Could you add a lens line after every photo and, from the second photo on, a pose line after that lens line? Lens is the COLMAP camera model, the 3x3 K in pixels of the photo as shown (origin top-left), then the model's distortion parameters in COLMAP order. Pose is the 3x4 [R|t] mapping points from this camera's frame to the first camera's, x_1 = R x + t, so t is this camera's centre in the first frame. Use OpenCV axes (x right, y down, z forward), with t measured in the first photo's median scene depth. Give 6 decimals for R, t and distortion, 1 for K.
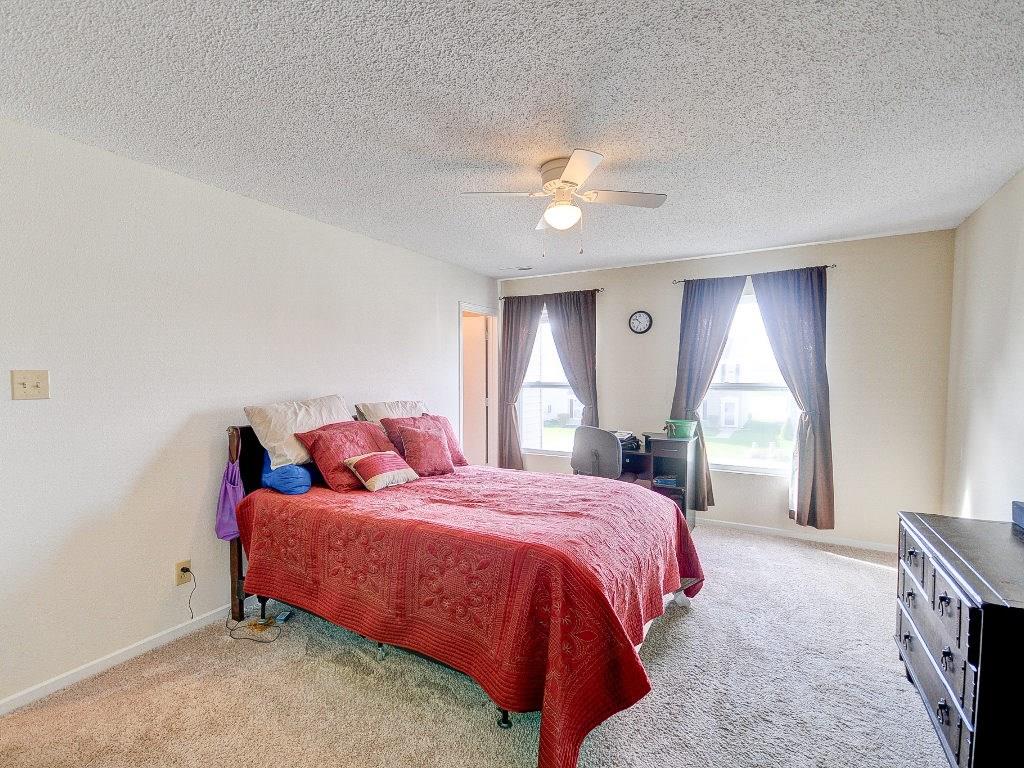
lens RADIAL K [[492.0, 0, 515.3], [0, 492.0, 398.2], [0, 0, 1]] dist [0.001526, 0.000064]
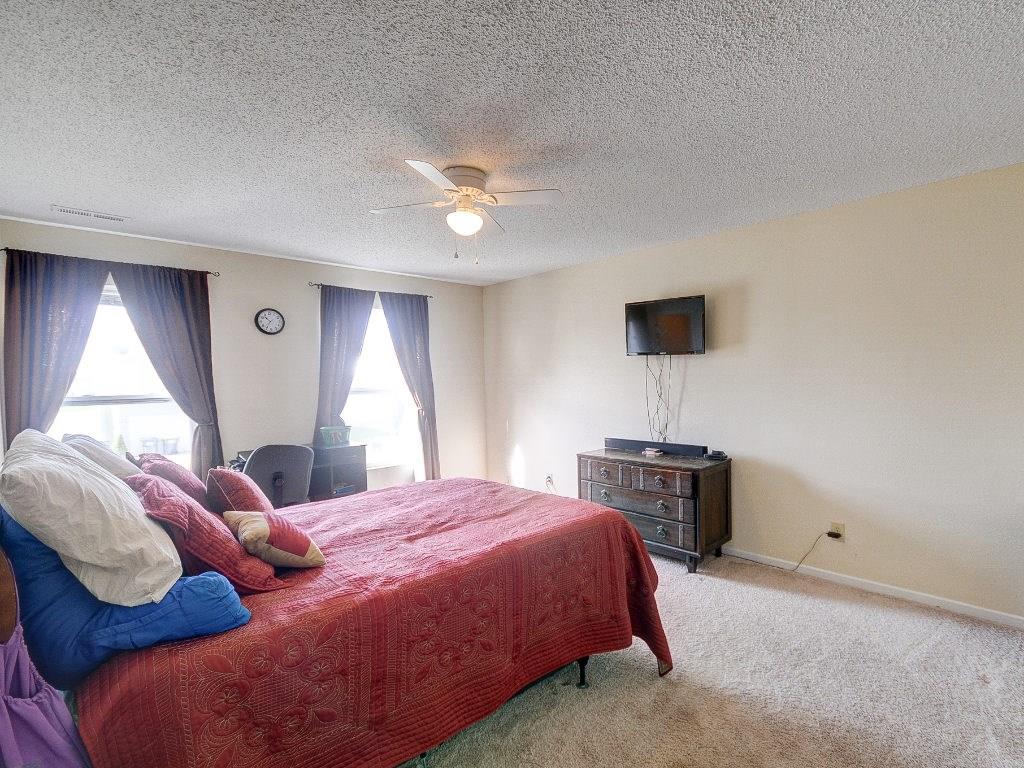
lens RADIAL K [[514.7, 0, 514.5], [0, 514.7, 388.0], [0, 0, 1]] dist [0.000122, 0.000015]
pose [[0.273769, -0.021210, 0.961562, -0.594733], [0.063252, 0.997990, 0.004005, -0.015484], [-0.959713, 0.059725, 0.274560, 0.402067]]
